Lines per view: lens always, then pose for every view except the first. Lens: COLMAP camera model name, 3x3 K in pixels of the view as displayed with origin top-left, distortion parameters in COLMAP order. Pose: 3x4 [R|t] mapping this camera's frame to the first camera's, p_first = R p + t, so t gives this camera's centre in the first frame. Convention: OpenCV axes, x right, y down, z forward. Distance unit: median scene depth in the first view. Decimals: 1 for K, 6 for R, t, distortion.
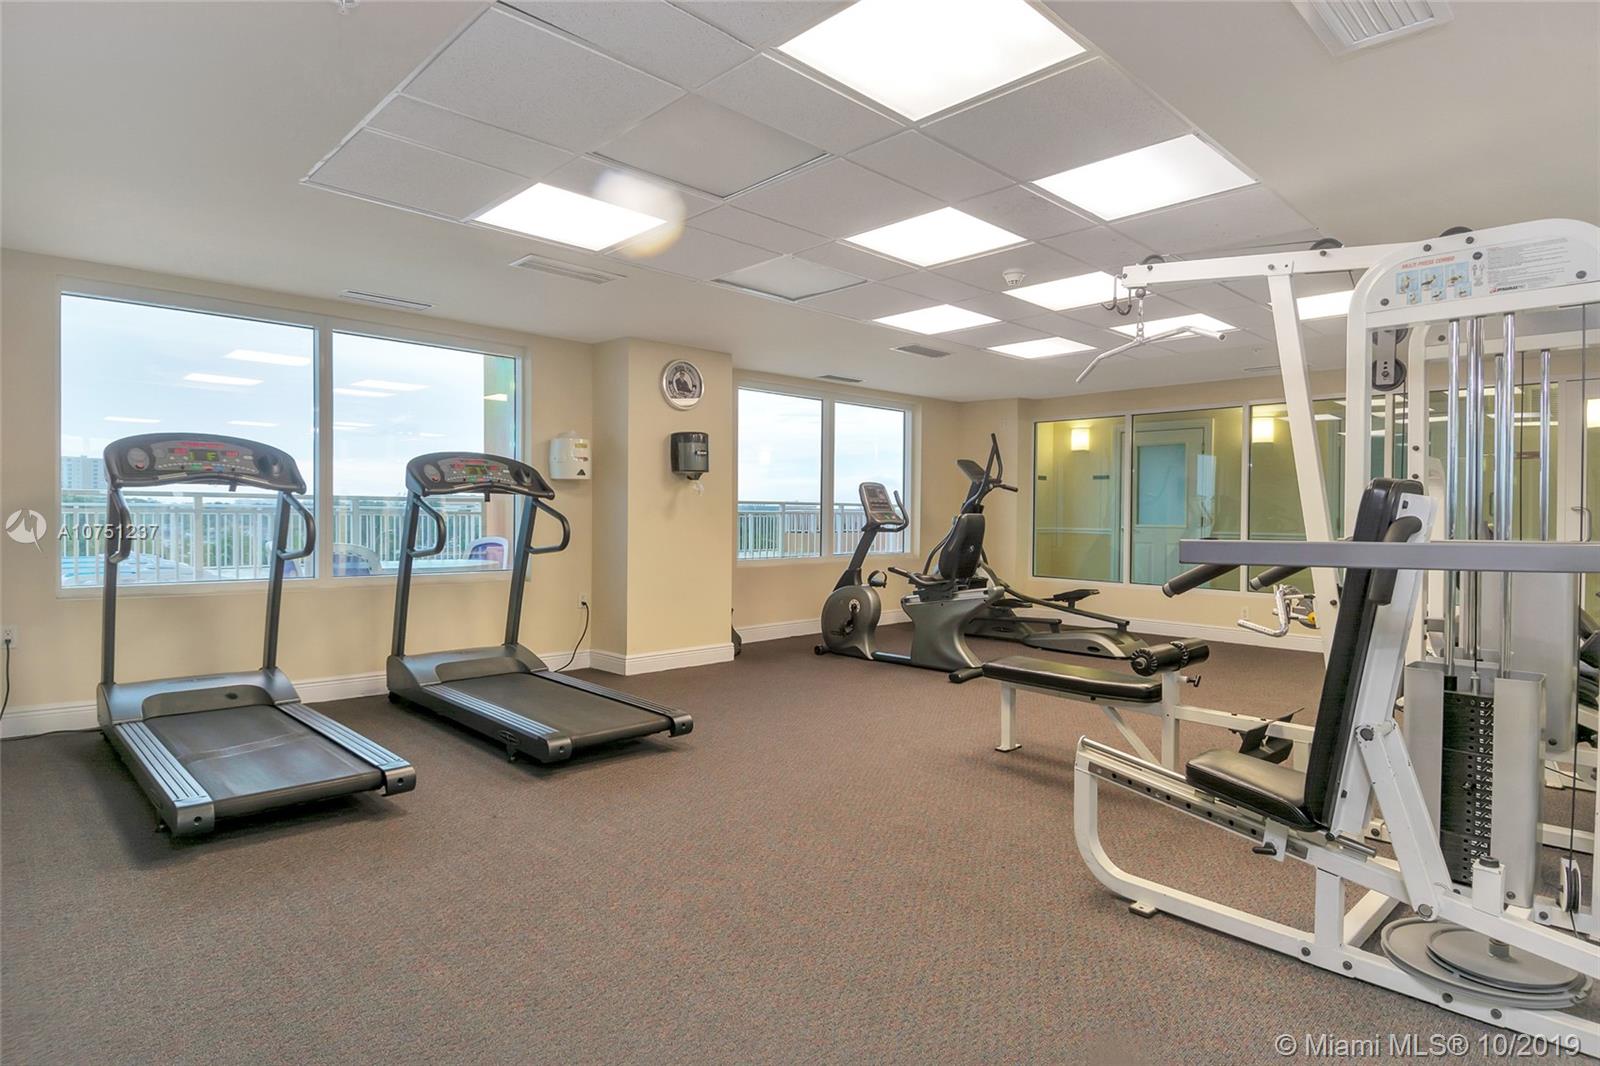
lens RADIAL K [[882.8, 0, 825.9], [0, 882.8, 514.9], [0, 0, 1]] dist [0.016635, -0.001191]
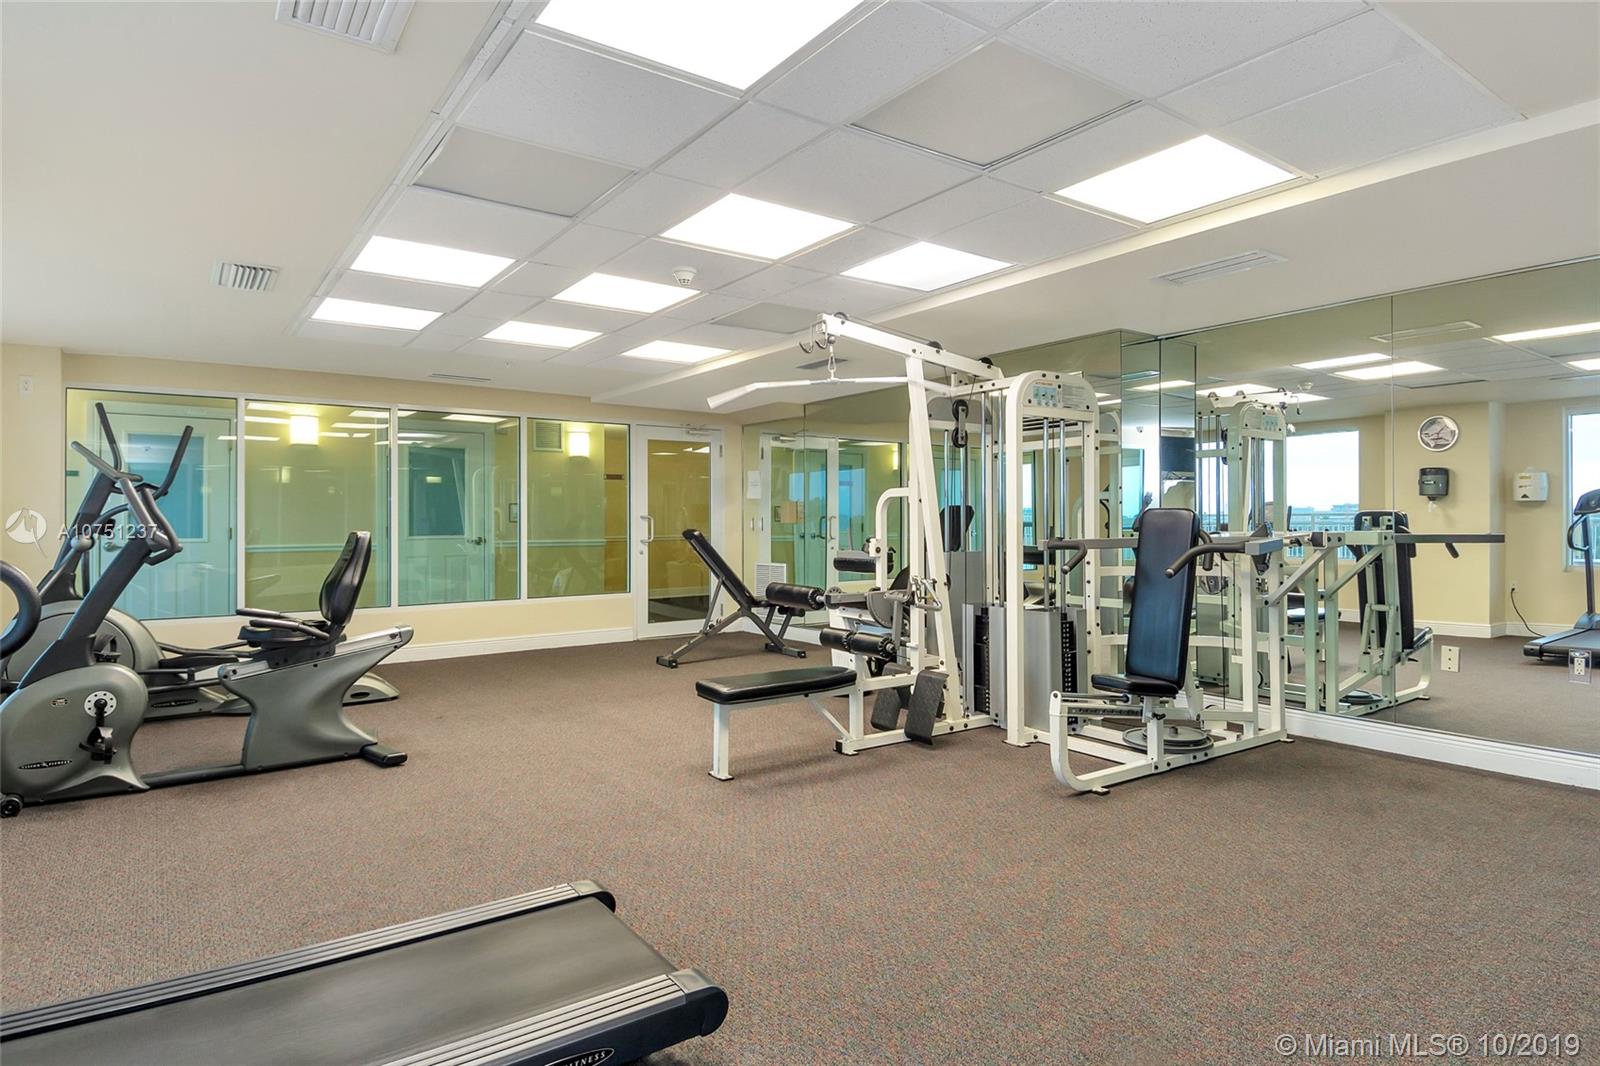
lens RADIAL K [[882.8, 0, 825.9], [0, 882.8, 514.9], [0, 0, 1]] dist [0.016635, -0.001191]
pose [[0.141430, -0.004883, 0.989936, -0.900607], [0.008251, 0.999959, 0.003753, -0.025515], [-0.989914, 0.007637, 0.141464, 0.939315]]
